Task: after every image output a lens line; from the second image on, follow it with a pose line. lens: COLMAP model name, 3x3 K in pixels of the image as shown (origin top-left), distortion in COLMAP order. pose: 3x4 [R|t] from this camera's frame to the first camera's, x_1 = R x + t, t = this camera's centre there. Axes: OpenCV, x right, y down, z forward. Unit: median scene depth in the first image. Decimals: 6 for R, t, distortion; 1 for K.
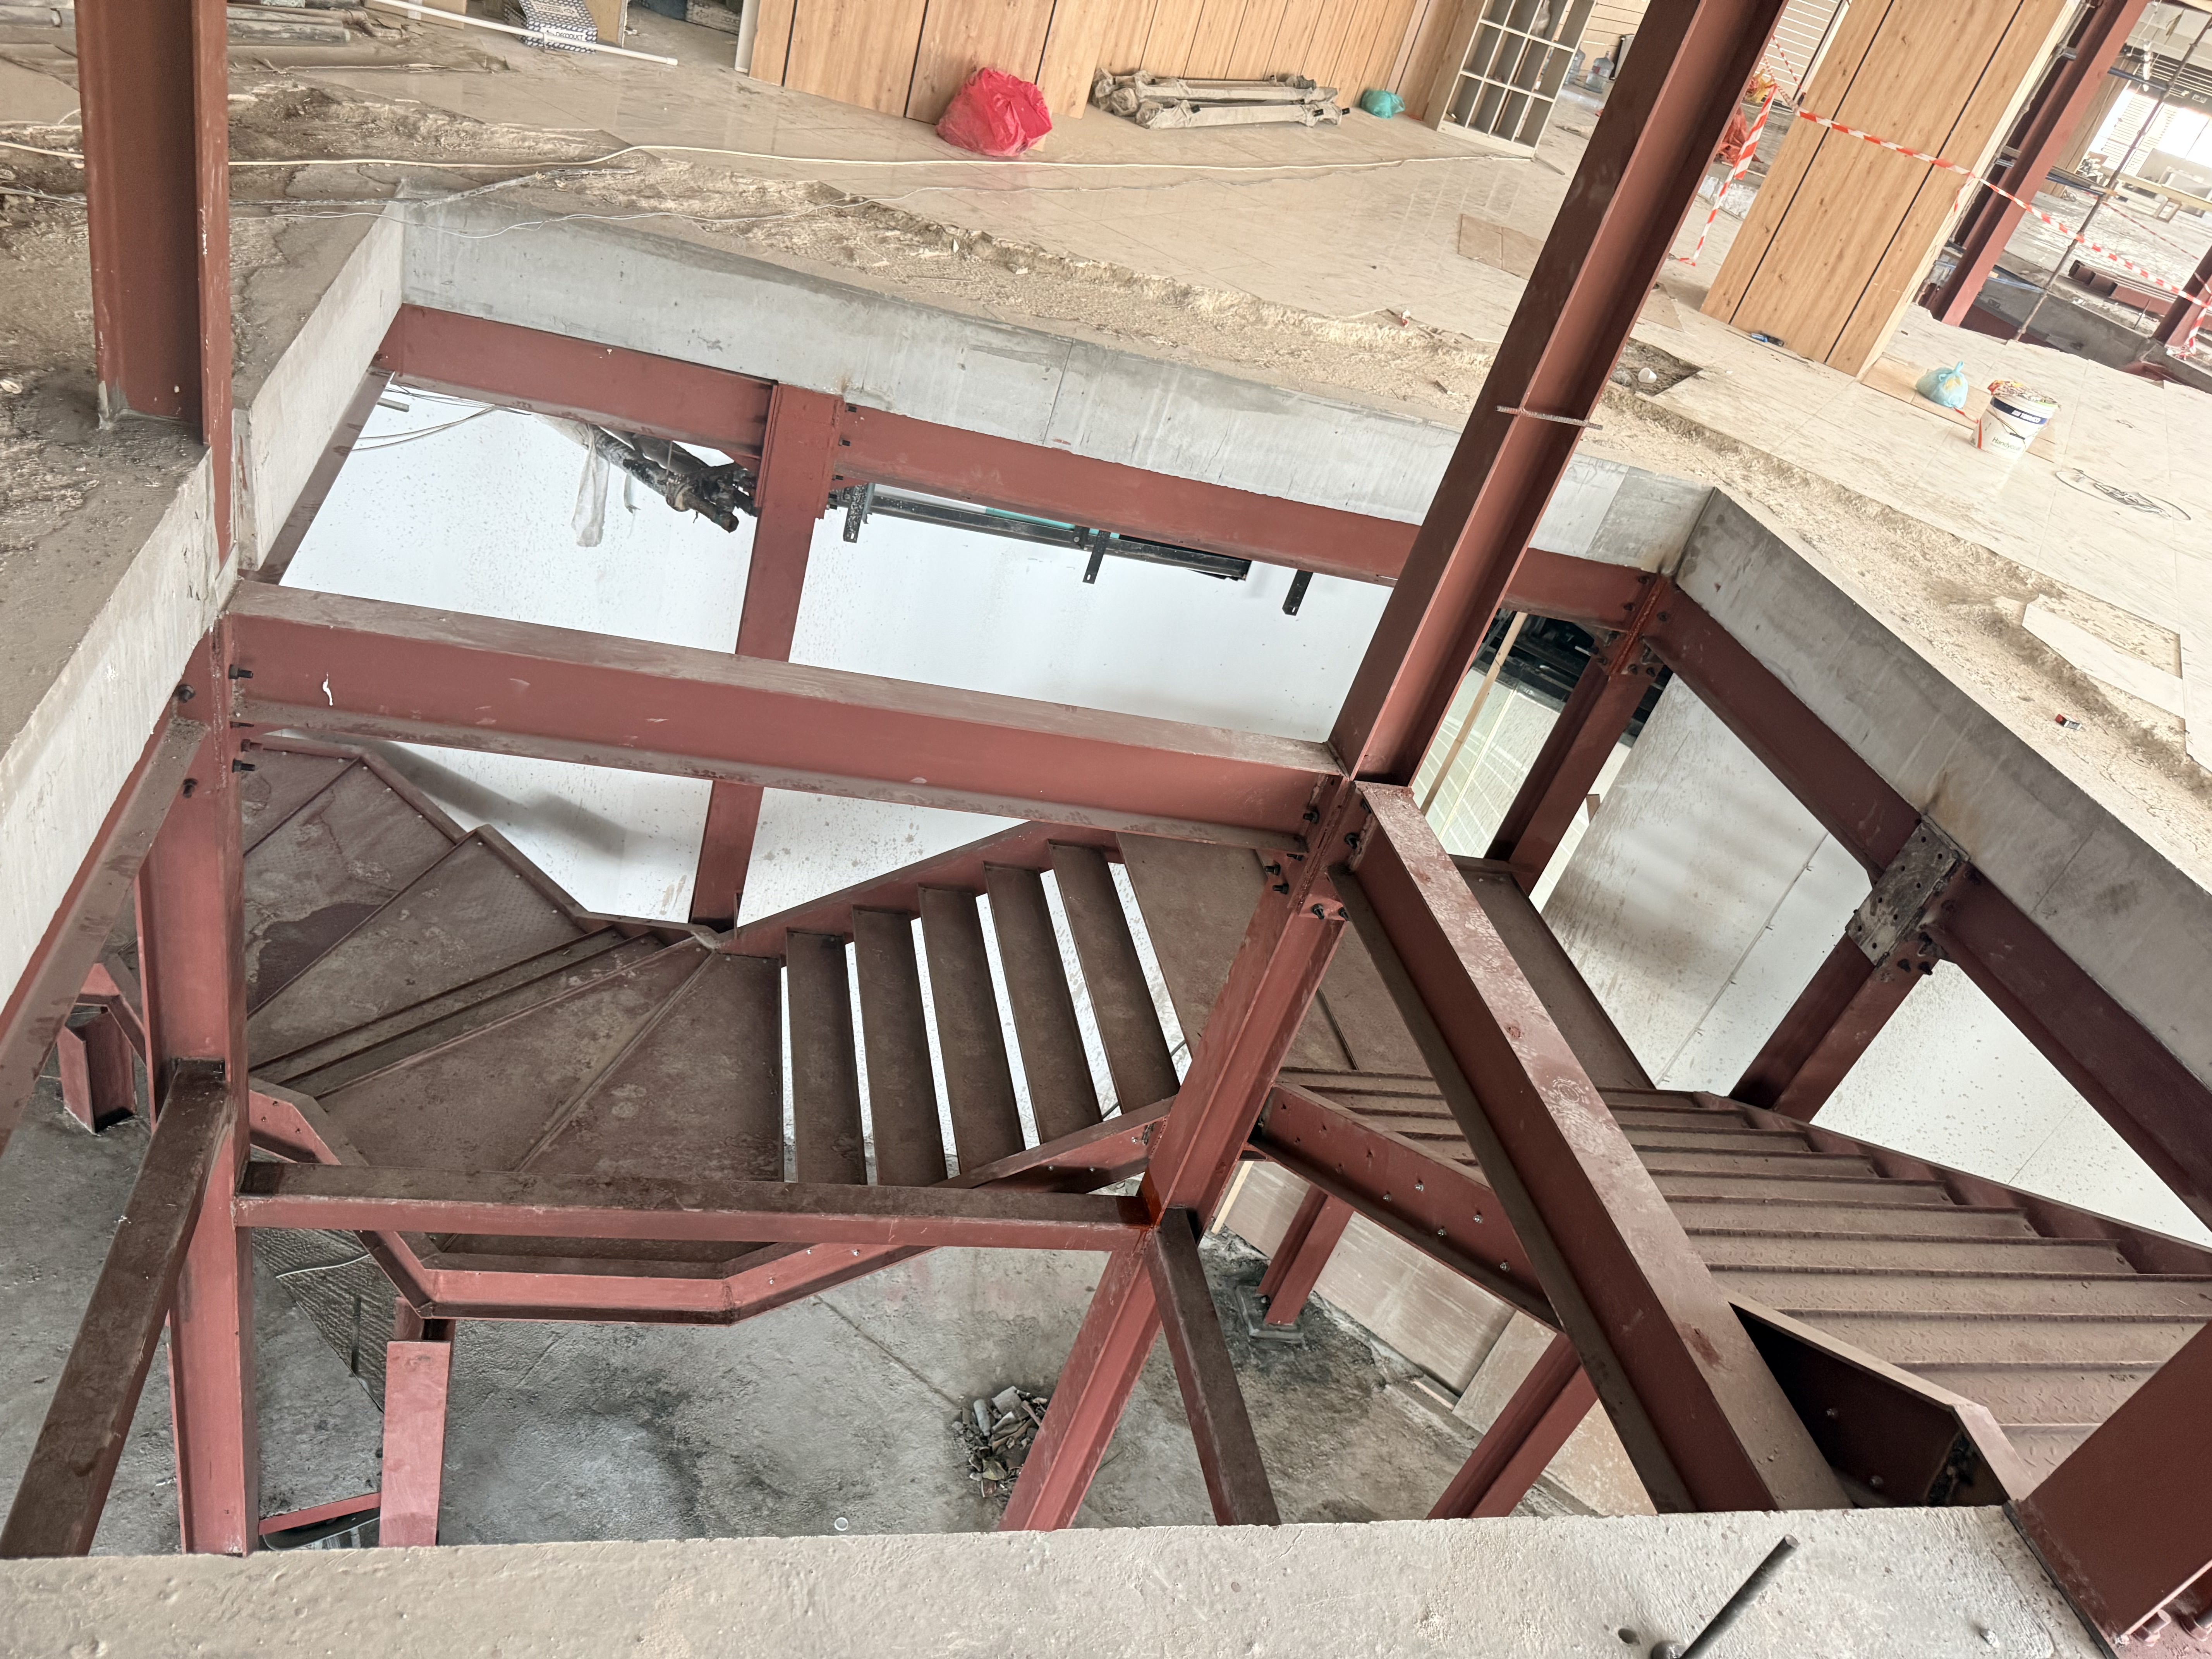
lens RADIAL K [[1580.6, 0, 1104.6], [0, 1580.6, 823.4], [0, 0, 1]] dist [-0.012864, -0.006987]
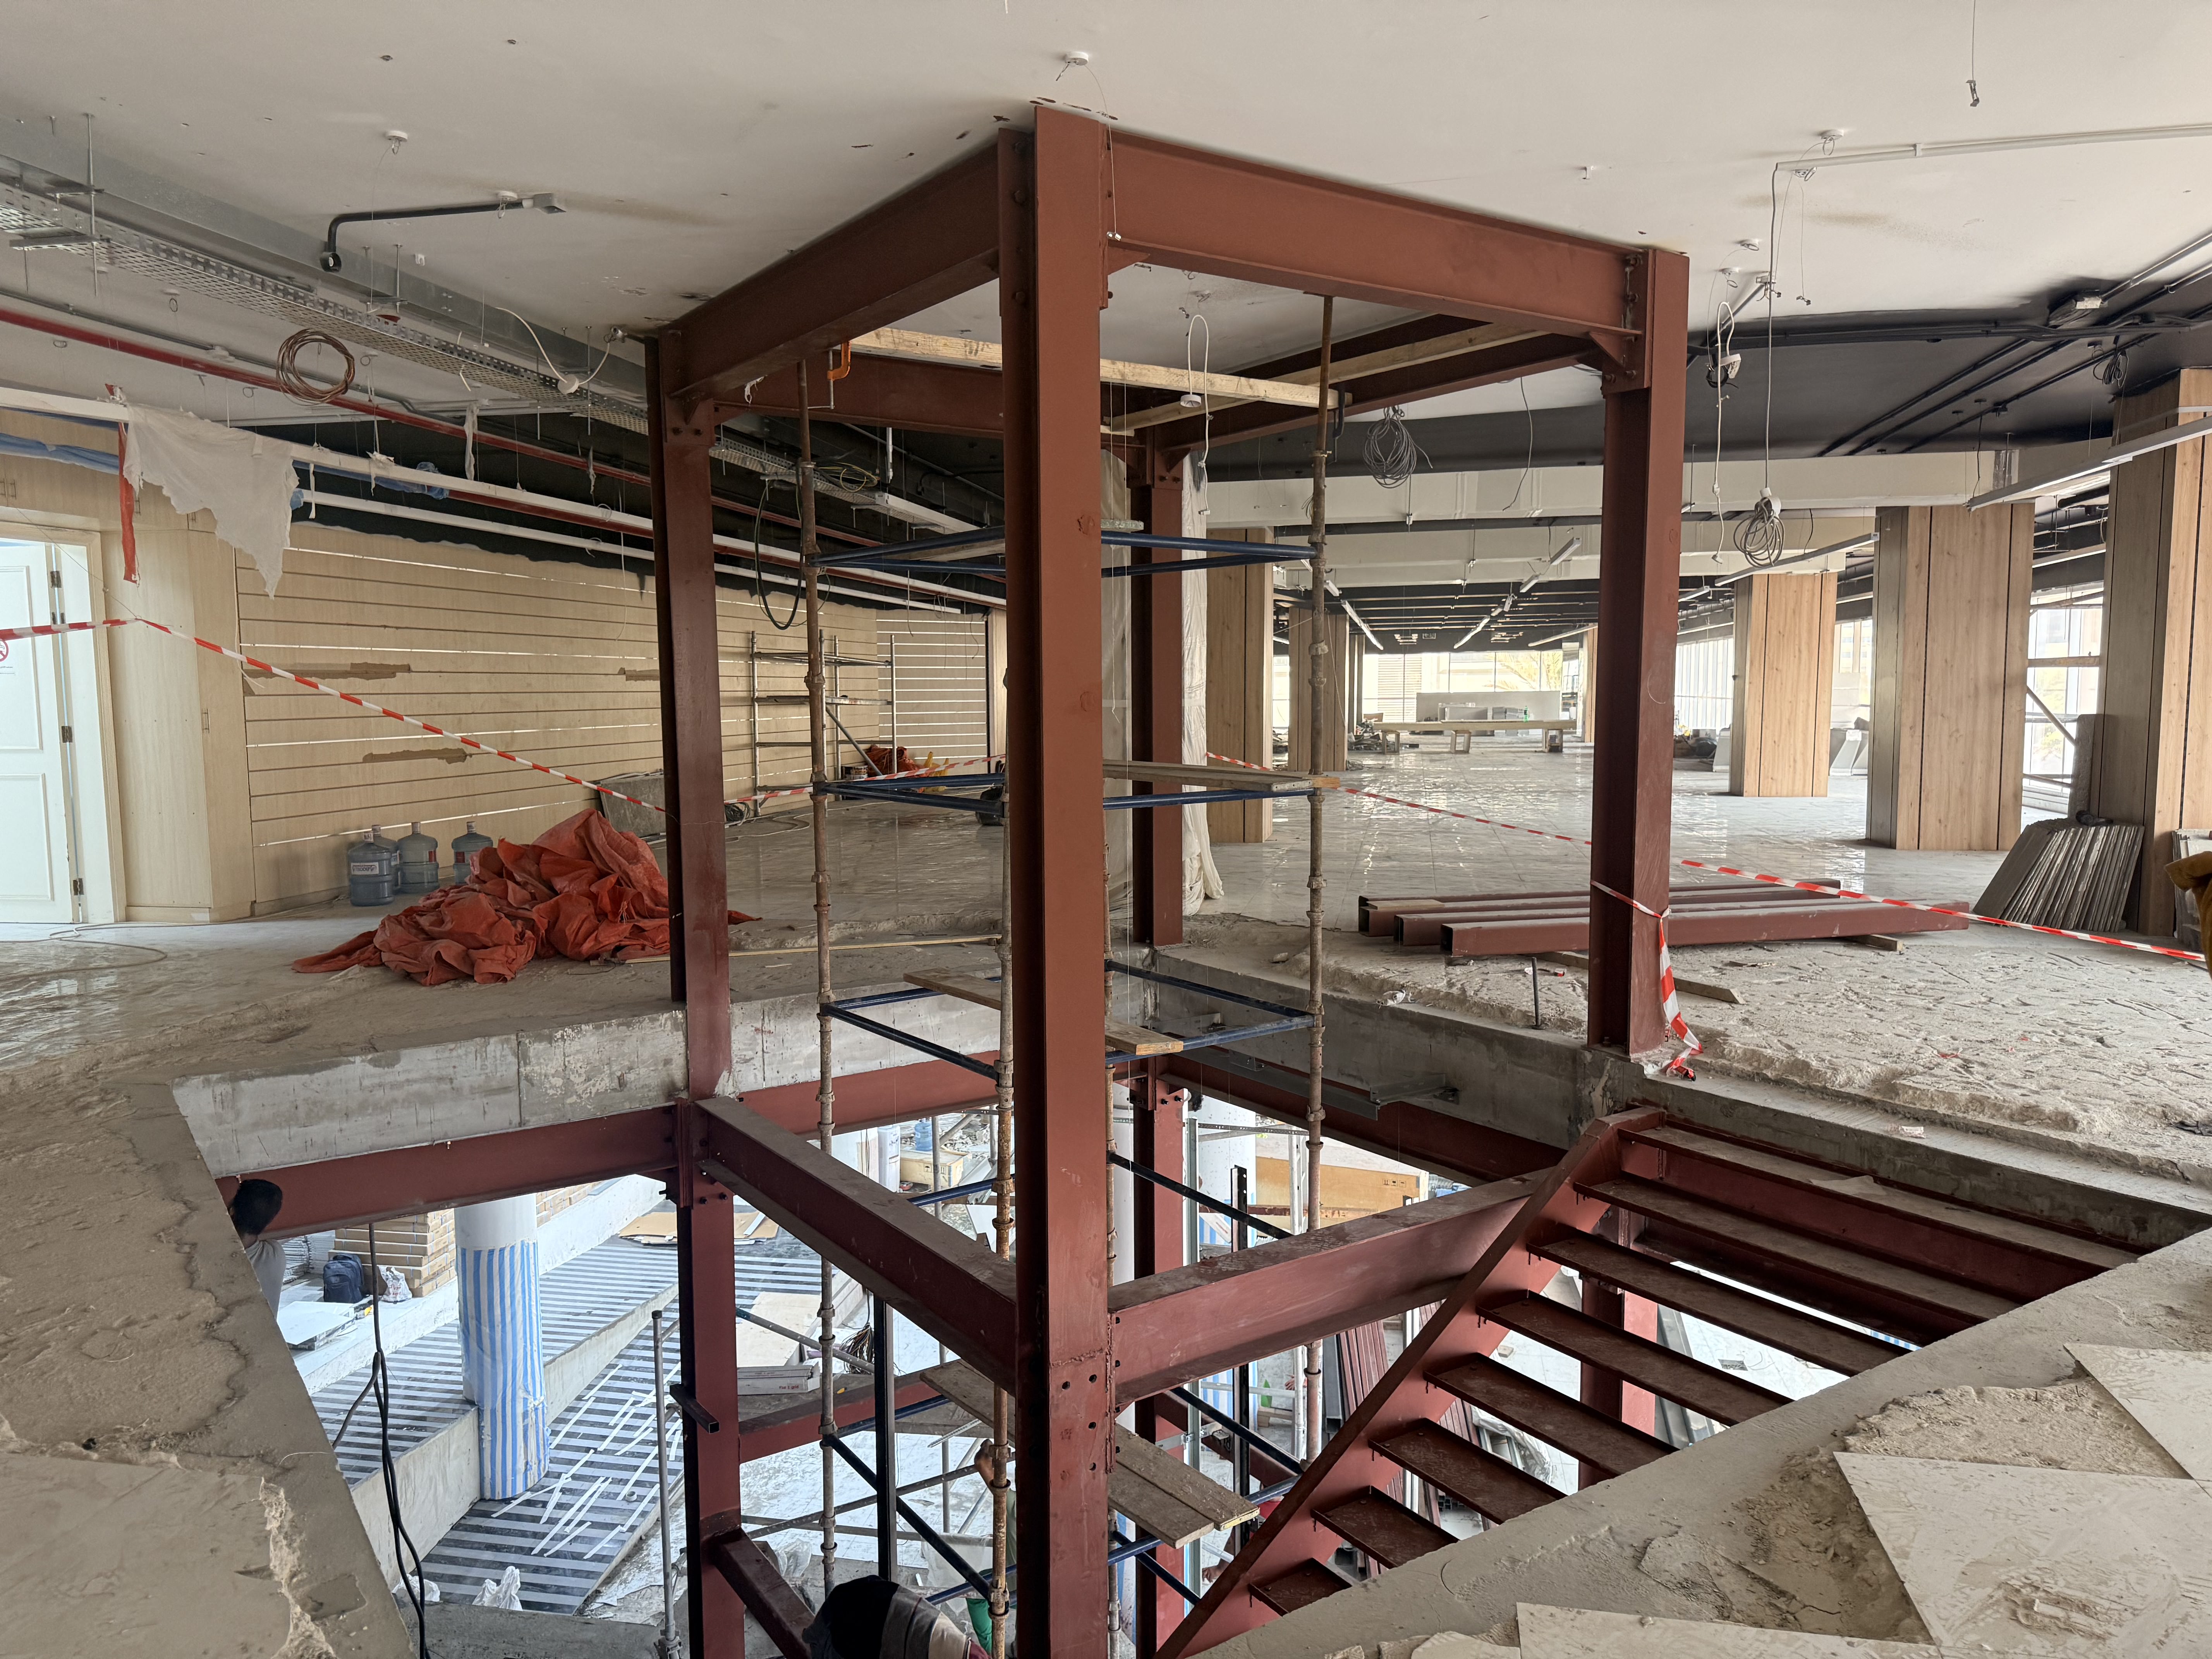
lens RADIAL K [[1580.6, 0, 1109.0], [0, 1580.6, 833.4], [0, 0, 1]] dist [-0.012864, -0.006987]
pose [[0.891810, -0.307409, 0.331926, 0.410322], [0.420985, 0.832558, -0.360026, -0.239813], [-0.165672, 0.460810, 0.871898, 0.601082]]
